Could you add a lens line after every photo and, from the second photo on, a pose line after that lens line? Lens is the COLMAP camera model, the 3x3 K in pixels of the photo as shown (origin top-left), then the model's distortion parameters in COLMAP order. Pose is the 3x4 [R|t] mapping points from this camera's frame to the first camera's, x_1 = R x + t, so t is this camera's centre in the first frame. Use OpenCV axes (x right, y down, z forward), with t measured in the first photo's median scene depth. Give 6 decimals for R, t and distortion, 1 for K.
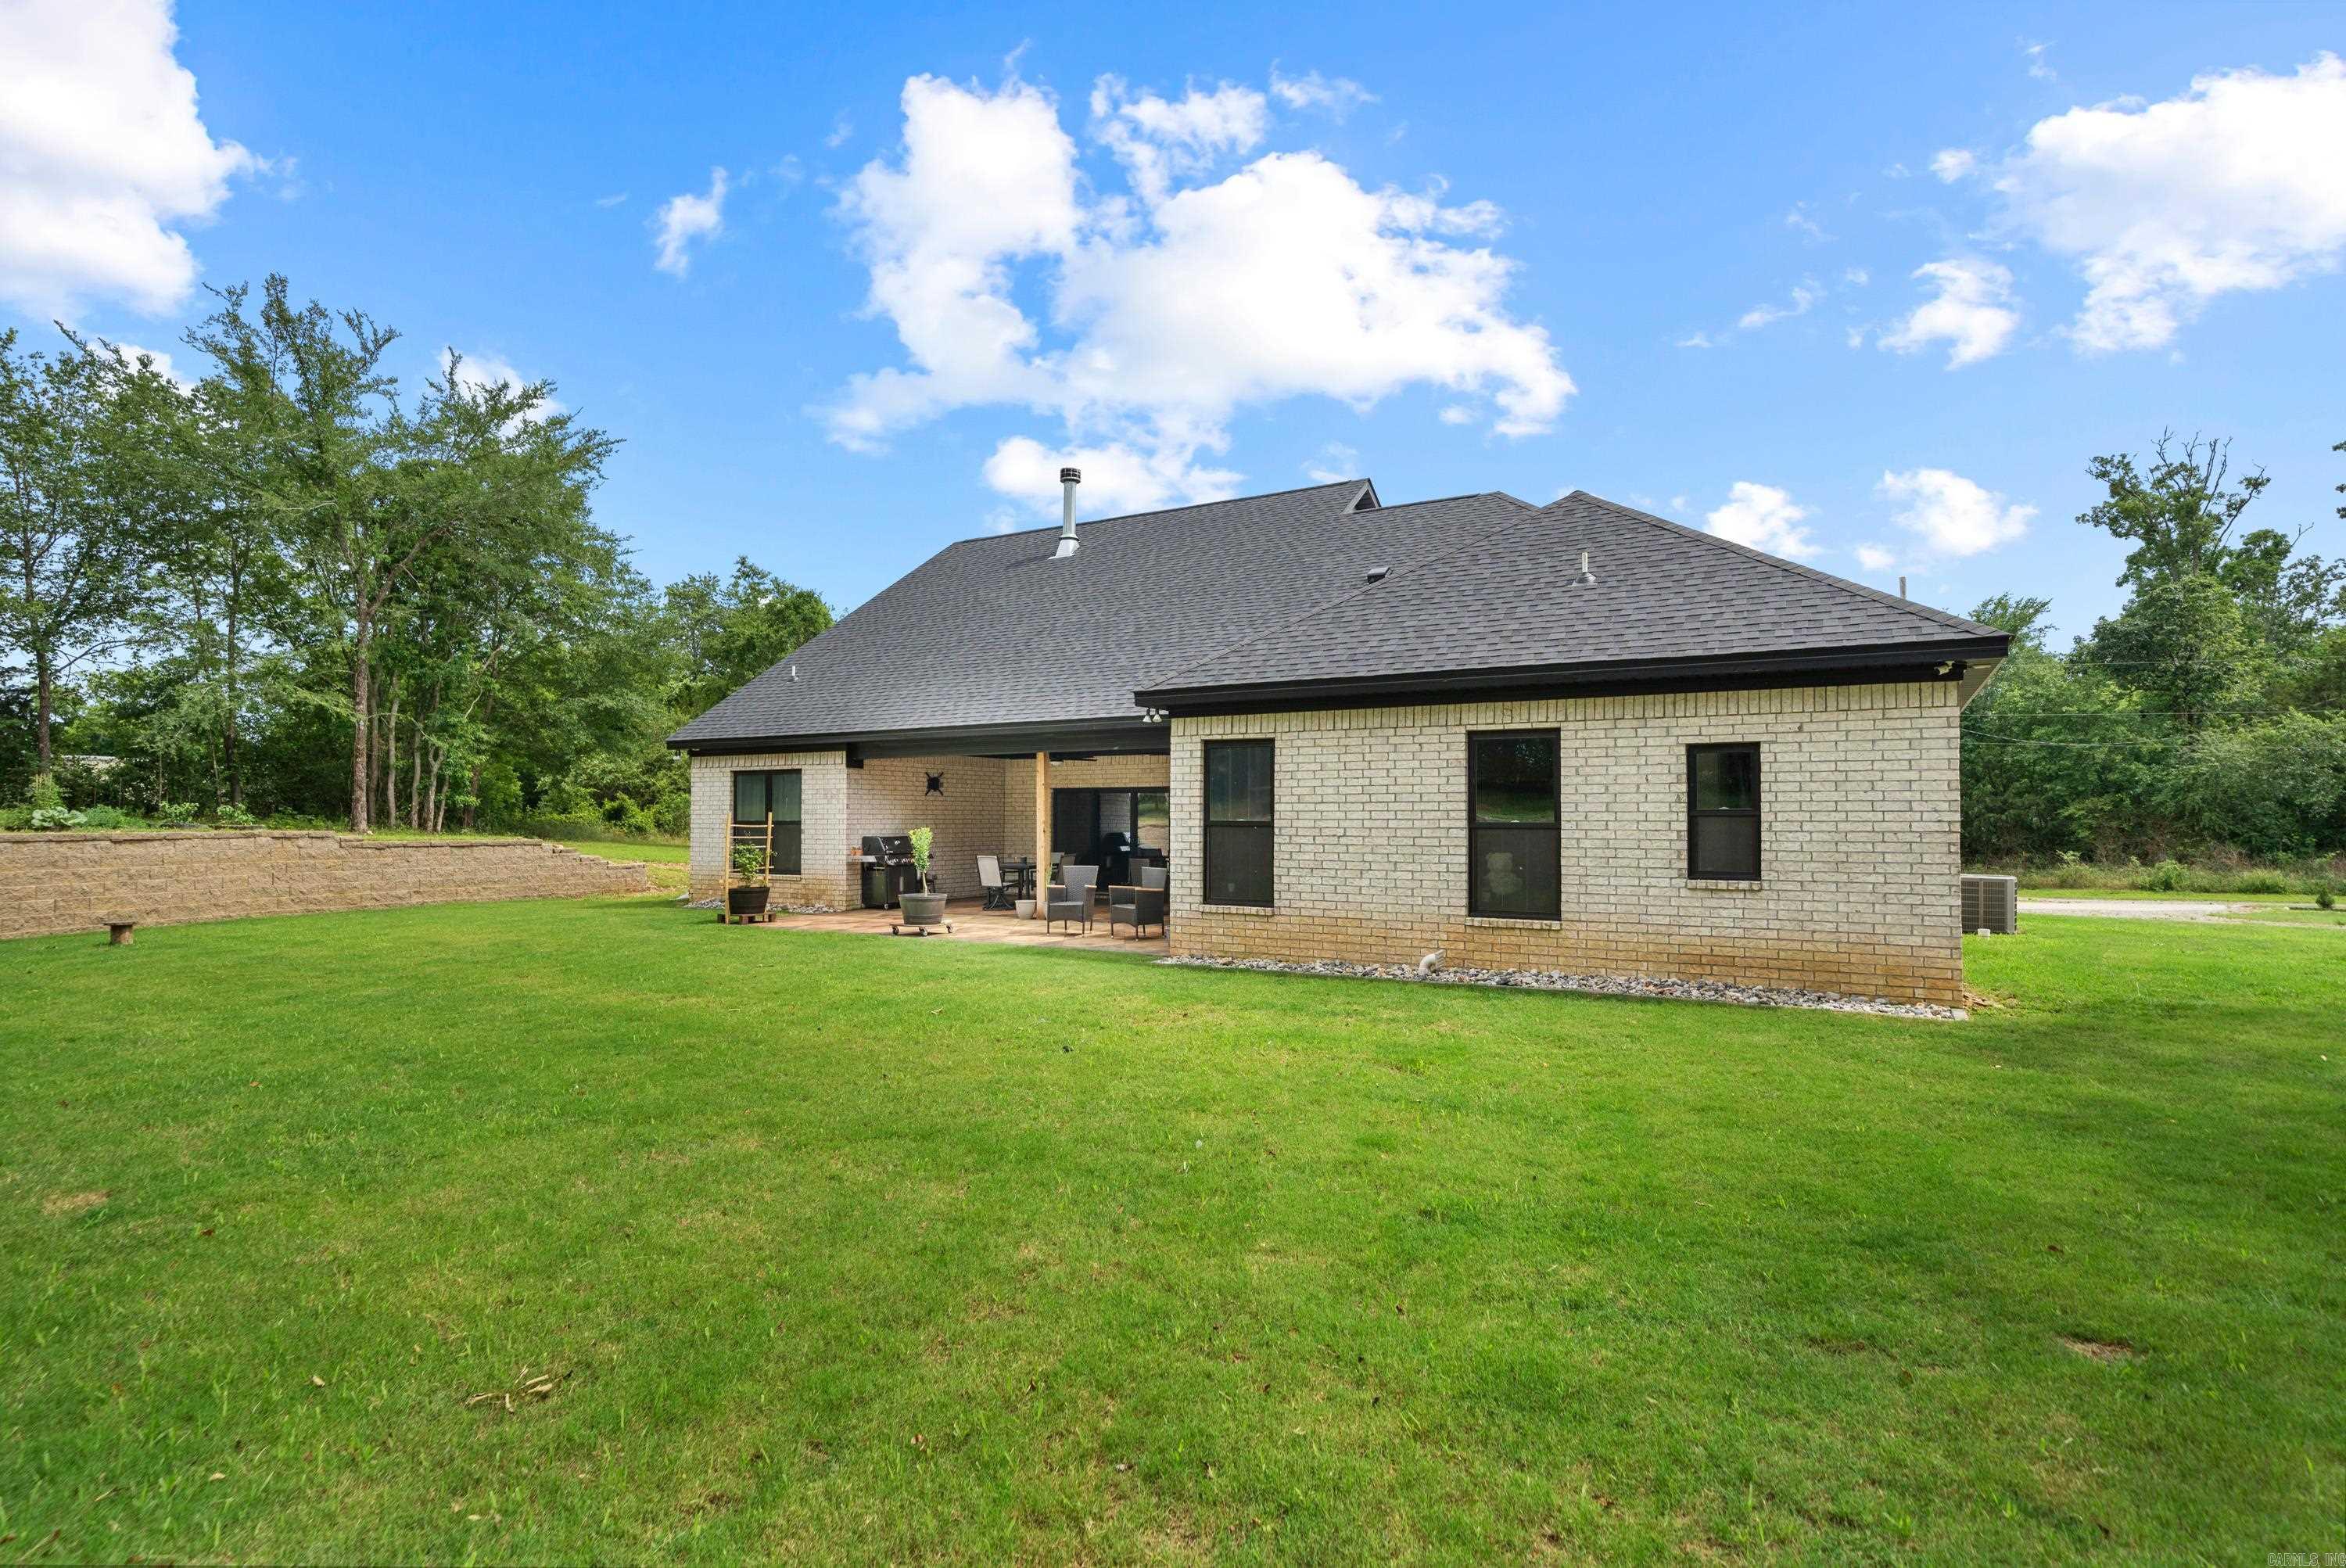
lens RADIAL K [[1181.3, 0, 1173.0], [0, 1181.3, 784.0], [0, 0, 1]] dist [0.001766, 0.000743]
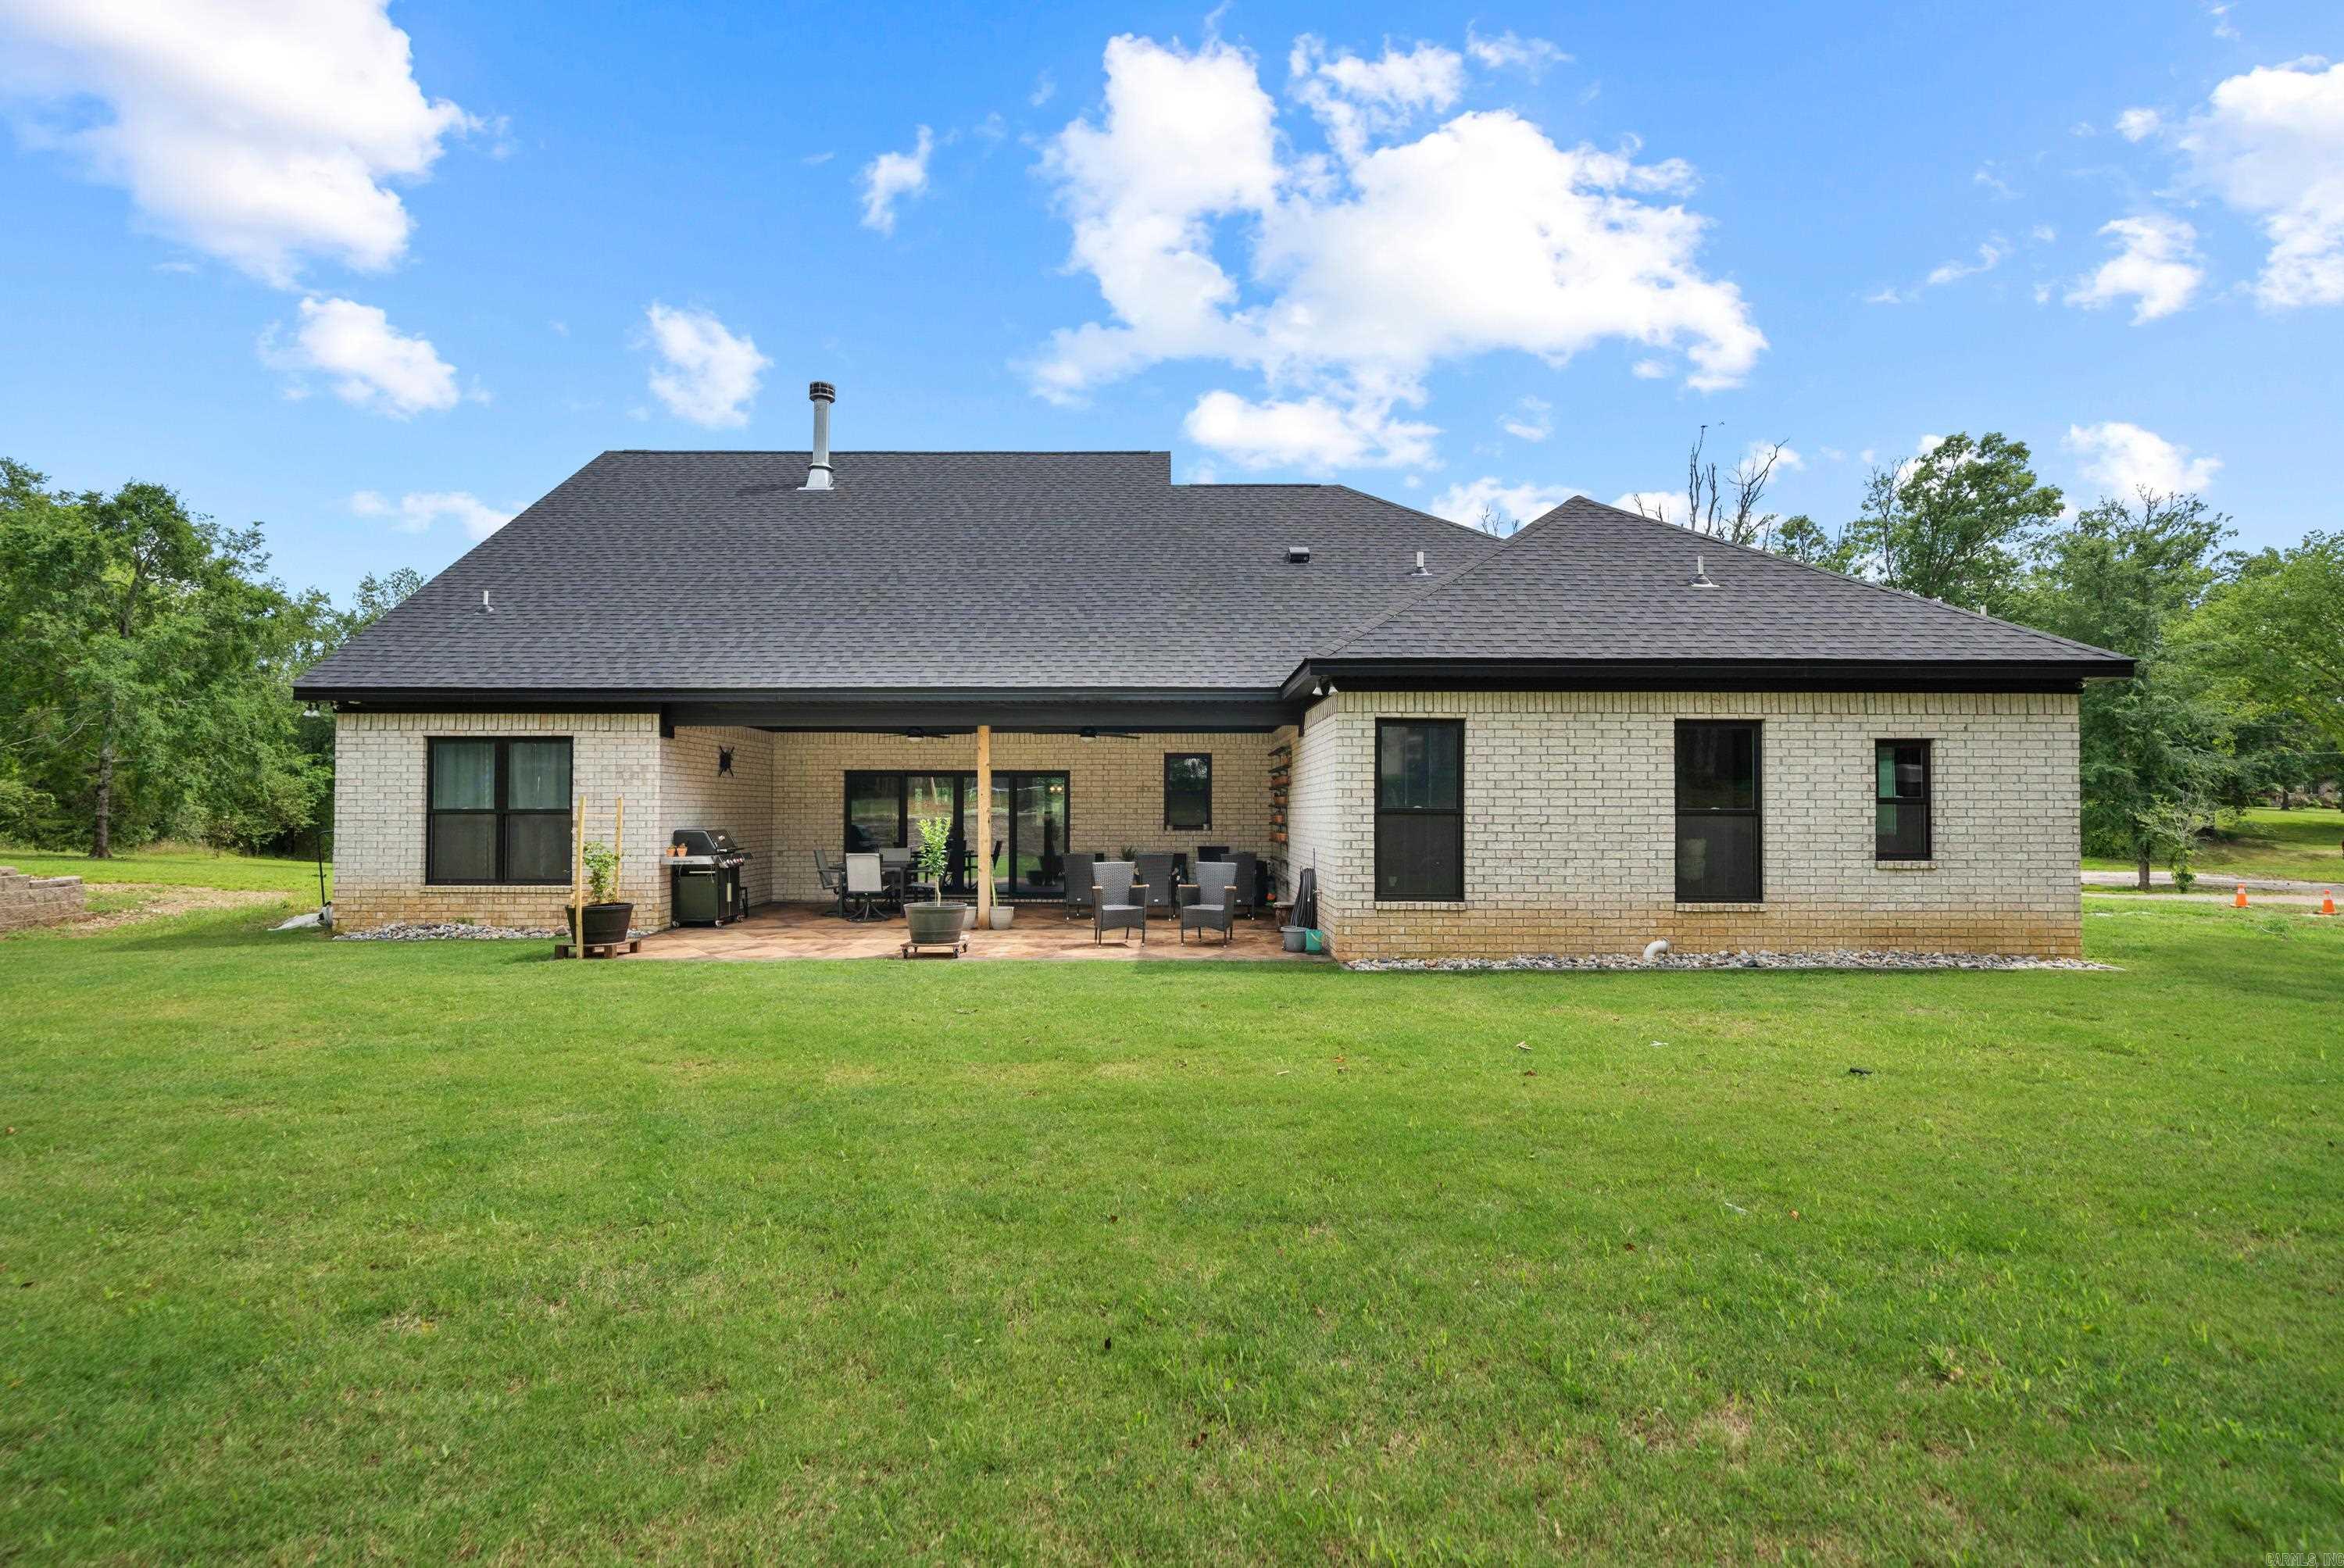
lens RADIAL K [[1180.2, 0, 1172.0], [0, 1180.2, 784.0], [0, 0, 1]] dist [0.001766, 0.000743]
pose [[0.859629, 0.012092, 0.510775, -0.643518], [-0.015755, 0.999872, 0.002846, 0.014700], [-0.510675, -0.010493, 0.859710, 0.354022]]
